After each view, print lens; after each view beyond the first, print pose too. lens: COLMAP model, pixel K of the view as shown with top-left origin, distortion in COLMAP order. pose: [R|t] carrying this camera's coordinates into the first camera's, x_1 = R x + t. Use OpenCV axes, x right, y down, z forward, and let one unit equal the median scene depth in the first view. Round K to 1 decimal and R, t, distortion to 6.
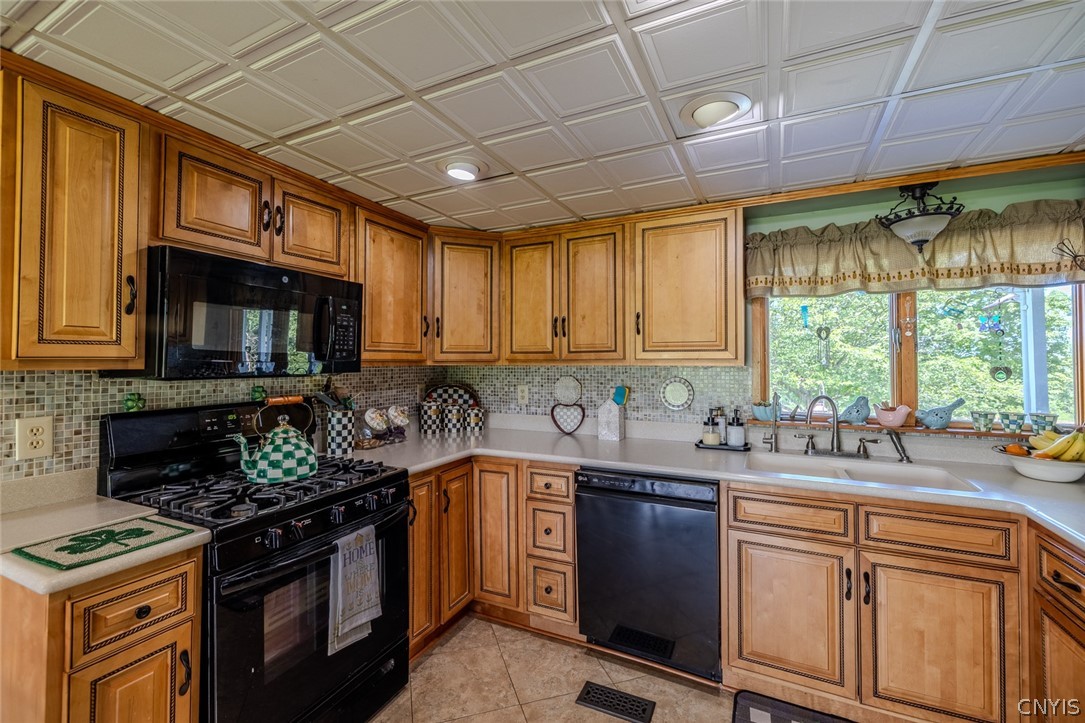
lens RADIAL K [[455.1, 0, 537.4], [0, 455.1, 354.1], [0, 0, 1]] dist [0.000257, -0.000716]
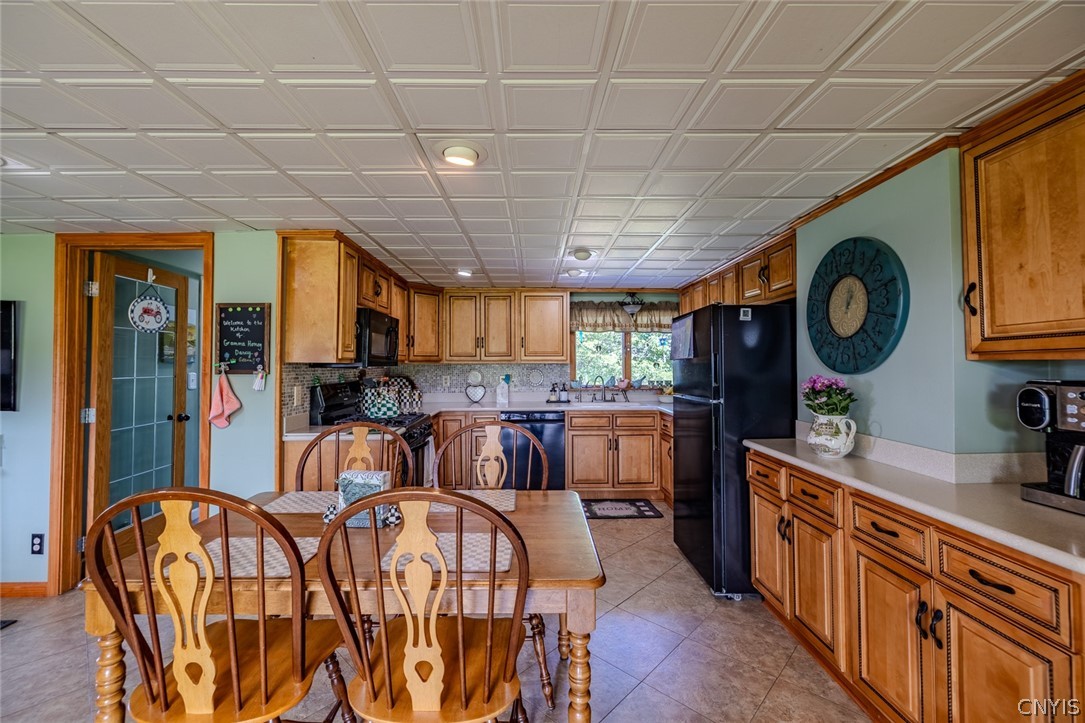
lens RADIAL K [[455.1, 0, 537.4], [0, 455.1, 354.1], [0, 0, 1]] dist [0.000257, -0.000716]
pose [[0.884799, 0.007854, 0.465907, -0.723635], [-0.005459, 0.999964, -0.006490, -0.002037], [-0.465942, 0.003199, 0.884810, -0.894899]]
